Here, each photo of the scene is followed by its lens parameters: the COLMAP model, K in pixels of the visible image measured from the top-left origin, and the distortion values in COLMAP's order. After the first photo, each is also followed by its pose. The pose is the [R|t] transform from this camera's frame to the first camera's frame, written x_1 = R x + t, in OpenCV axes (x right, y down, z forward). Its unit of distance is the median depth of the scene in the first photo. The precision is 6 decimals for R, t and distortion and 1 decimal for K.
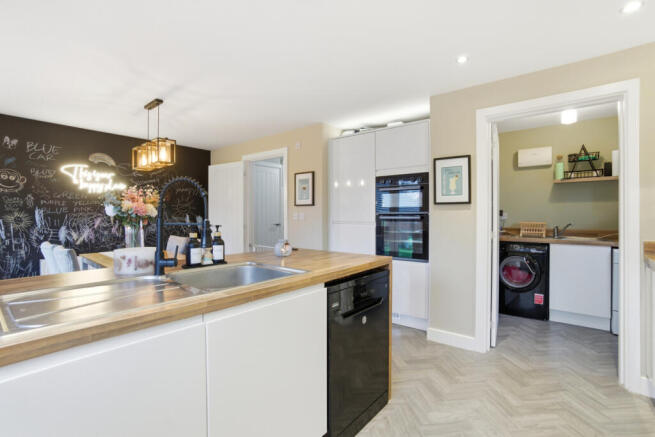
lens RADIAL K [[294.6, 0, 329.1], [0, 294.6, 215.6], [0, 0, 1]] dist [-0.041502, 0.012604]
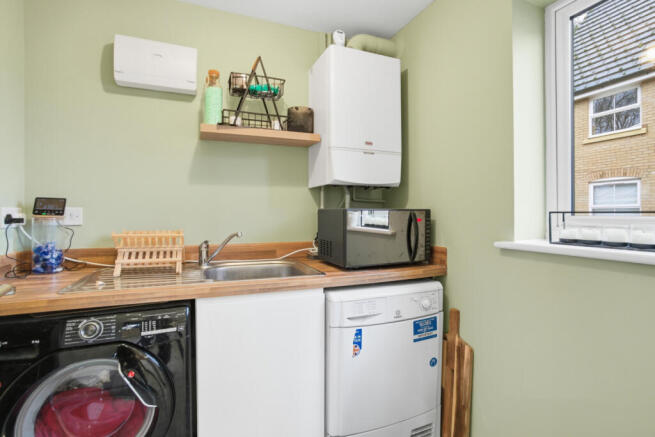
lens RADIAL K [[317.1, 0, 327.5], [0, 317.1, 217.7], [0, 0, 1]] dist [-0.021389, 0.000280]
pose [[0.467143, -0.002284, 0.884179, 0.476498], [0.002869, 0.999995, 0.001067, 0.005568], [-0.884177, 0.002038, 0.467147, 0.643643]]
